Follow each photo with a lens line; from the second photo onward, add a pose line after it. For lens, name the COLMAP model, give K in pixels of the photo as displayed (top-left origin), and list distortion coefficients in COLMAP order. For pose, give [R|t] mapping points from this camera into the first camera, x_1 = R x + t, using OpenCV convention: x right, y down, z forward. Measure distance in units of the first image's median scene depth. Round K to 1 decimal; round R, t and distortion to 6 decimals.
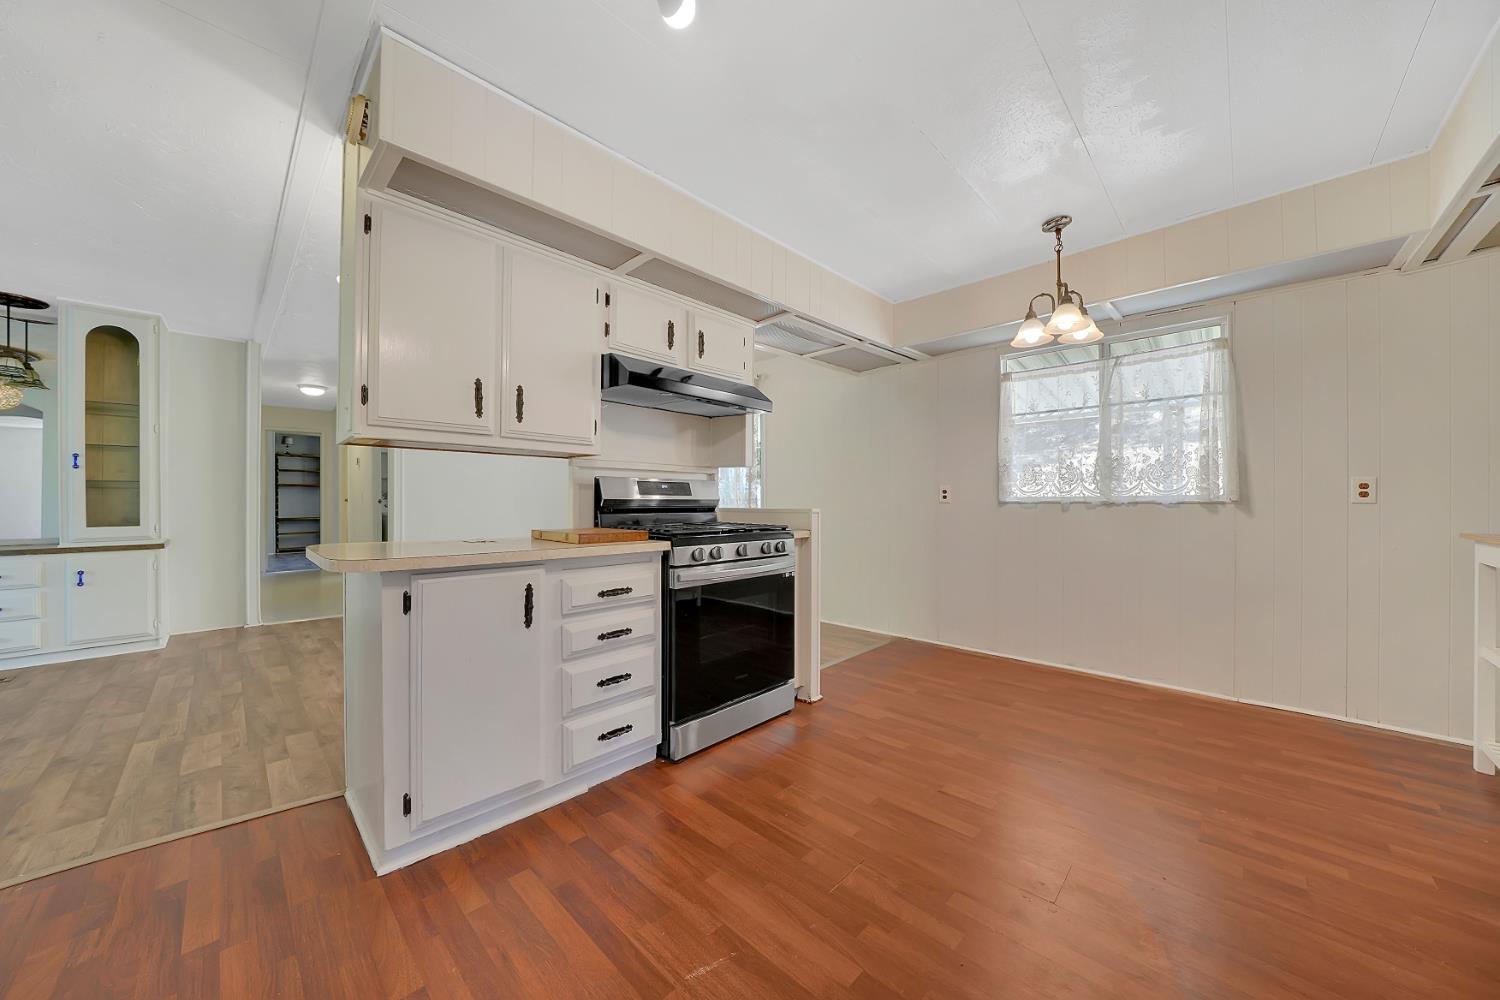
lens RADIAL K [[516.4, 0, 742.9], [0, 516.4, 493.0], [0, 0, 1]] dist [-0.011837, -0.000005]
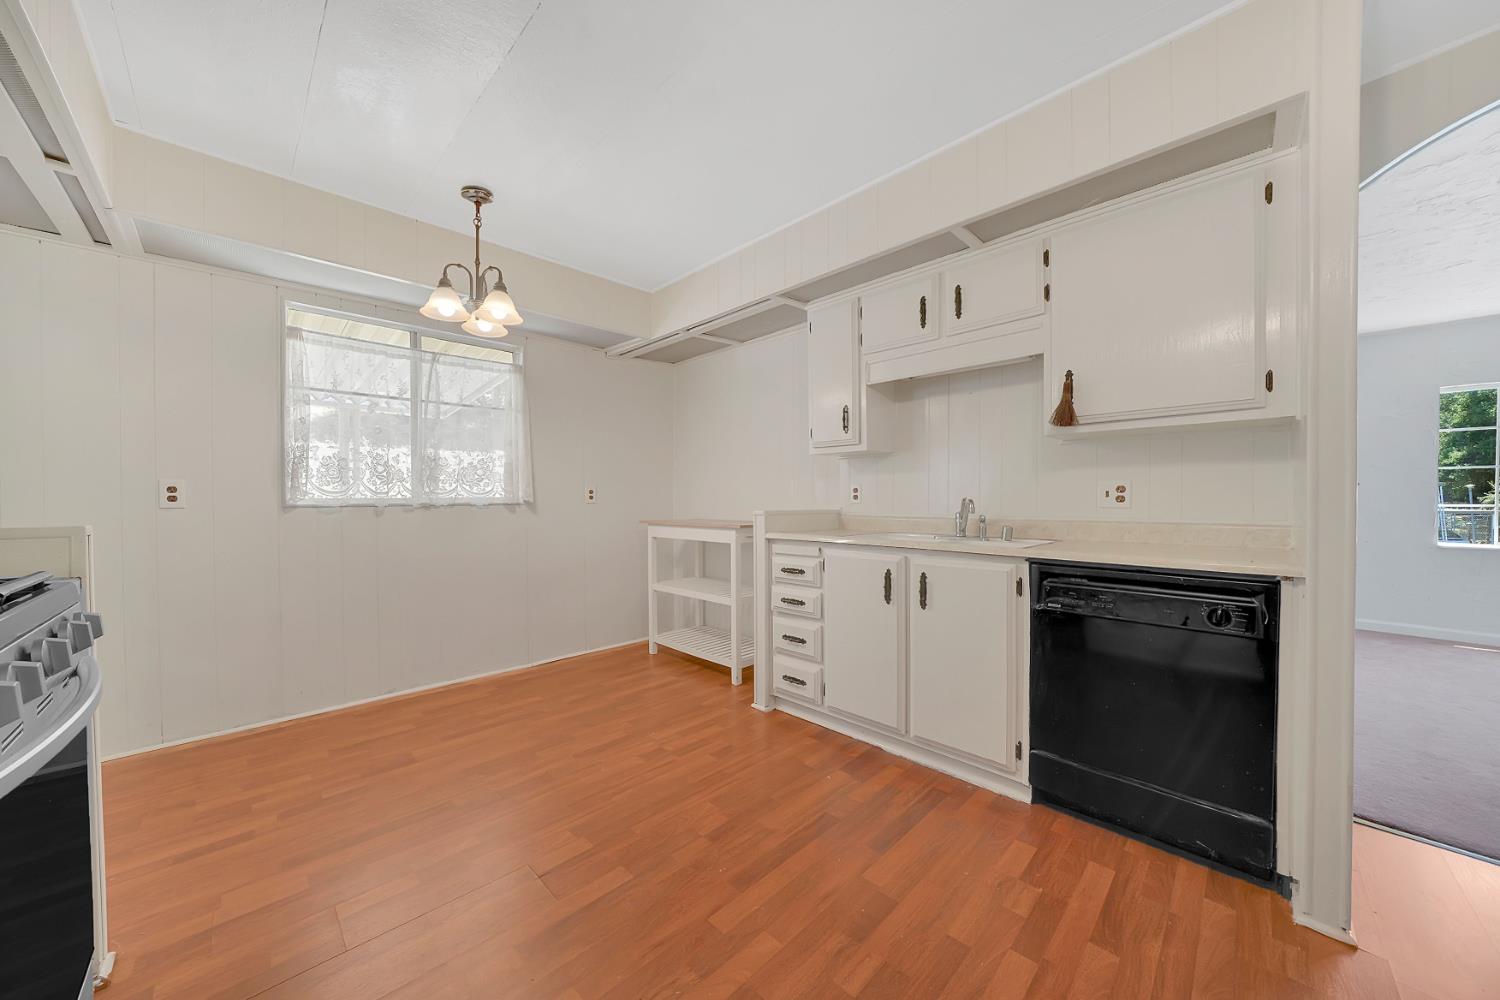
lens RADIAL K [[526.7, 0, 739.9], [0, 526.7, 499.2], [0, 0, 1]] dist [-0.016238, -0.000004]
pose [[0.027910, 0.001855, 0.999609, -0.247574], [-0.008698, 0.999961, -0.001613, 0.005423], [-0.999573, -0.008649, 0.027925, 0.424621]]
